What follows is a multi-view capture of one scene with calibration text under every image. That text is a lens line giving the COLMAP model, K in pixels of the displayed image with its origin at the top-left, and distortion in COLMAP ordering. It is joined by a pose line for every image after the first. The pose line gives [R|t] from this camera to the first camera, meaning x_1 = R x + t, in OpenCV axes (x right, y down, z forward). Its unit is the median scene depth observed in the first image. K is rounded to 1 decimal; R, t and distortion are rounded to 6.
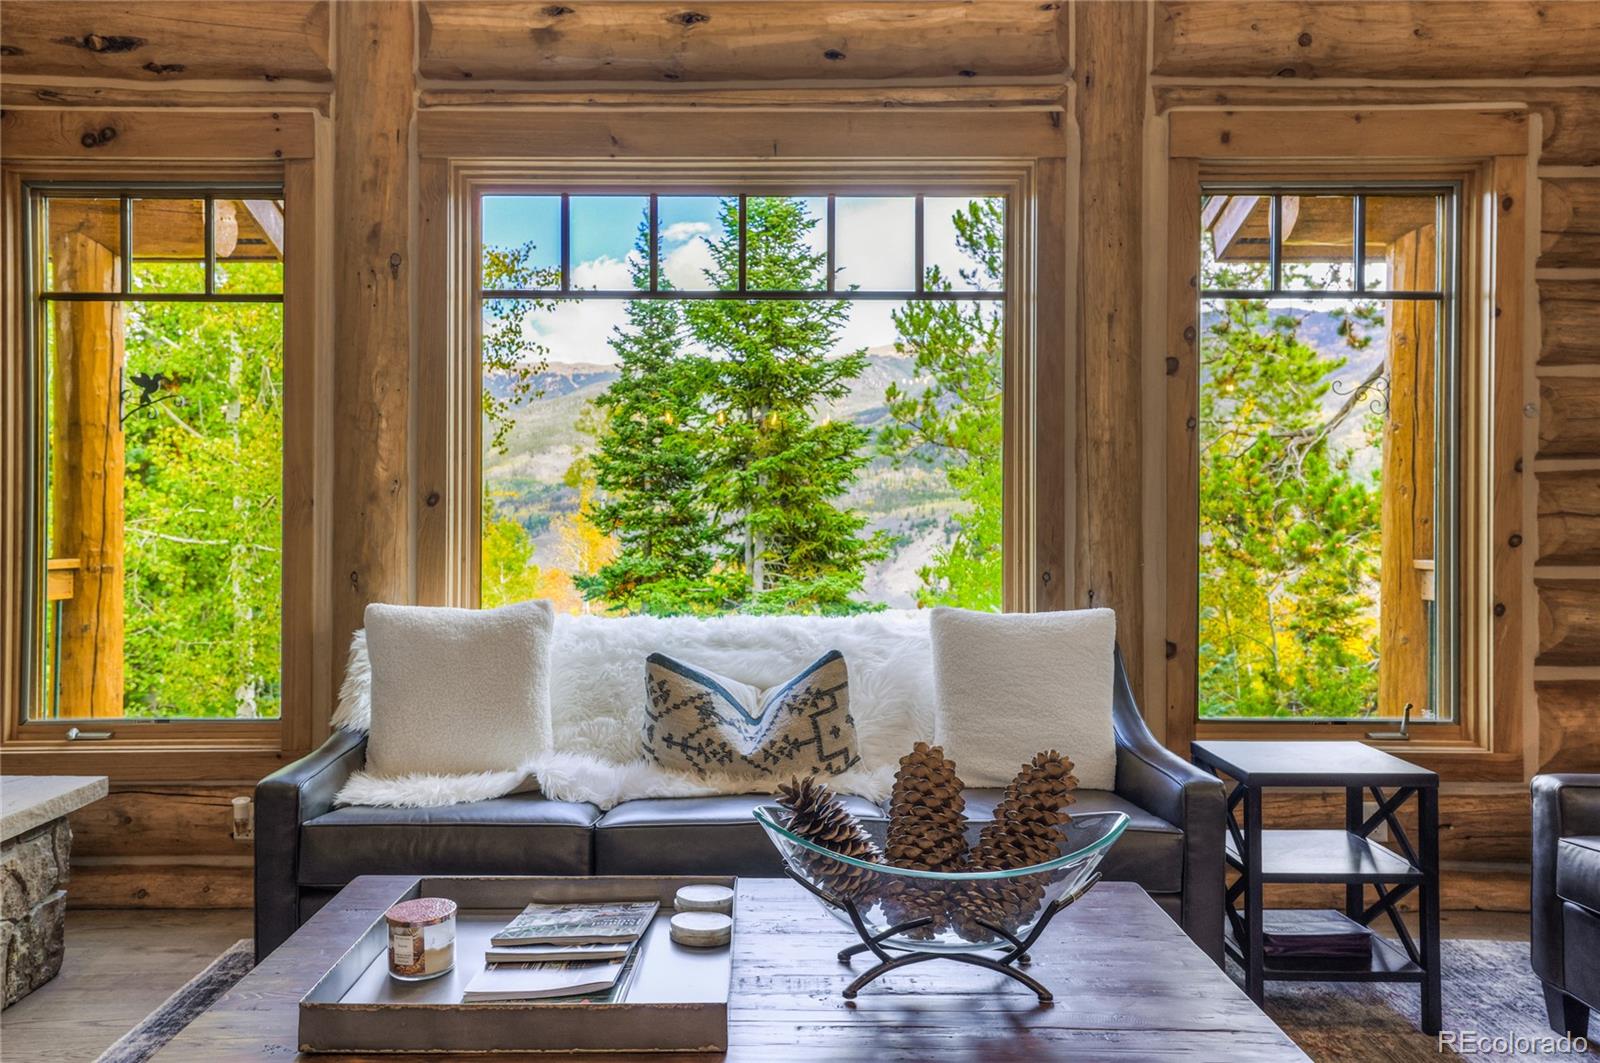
lens RADIAL K [[1277.9, 0, 827.8], [0, 1277.9, 494.5], [0, 0, 1]] dist [-0.004881, 0.091912]
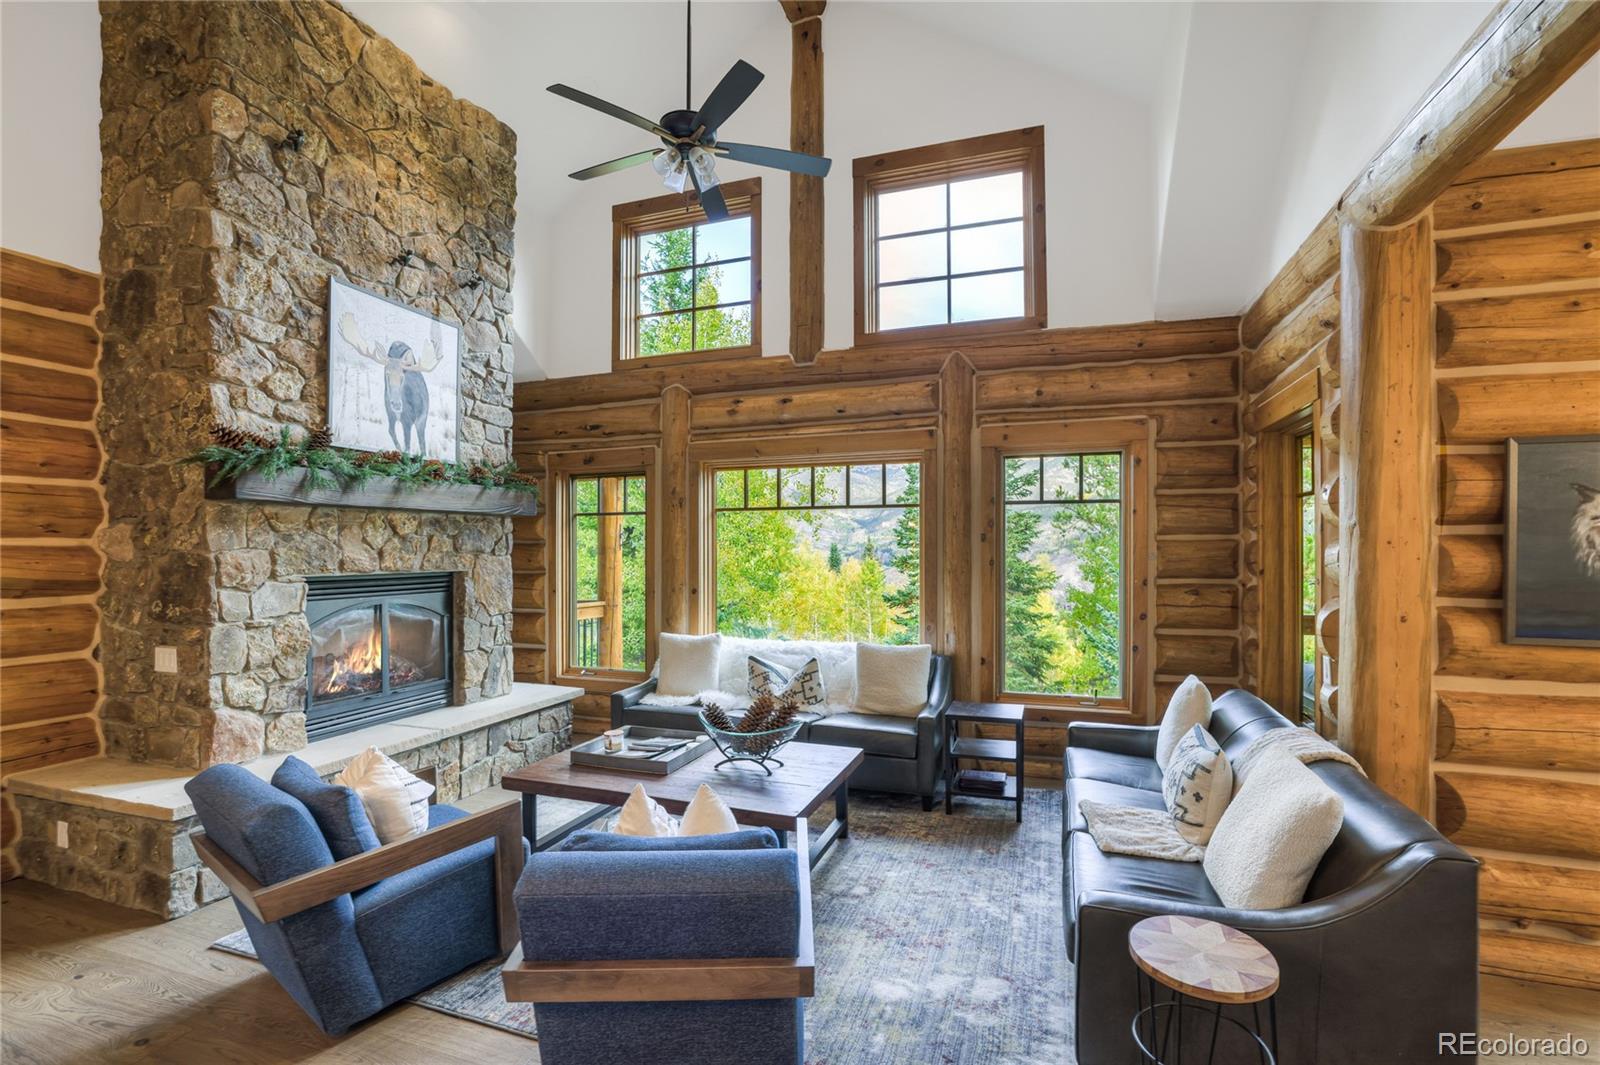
lens RADIAL K [[711.4, 0, 792.0], [0, 711.4, 542.1], [0, 0, 1]] dist [-0.060147, 0.023012]
pose [[0.943168, -0.009052, -0.332192, 0.368189], [0.006357, 0.999937, -0.009198, -0.082441], [0.332255, 0.006563, 0.943167, -0.311152]]
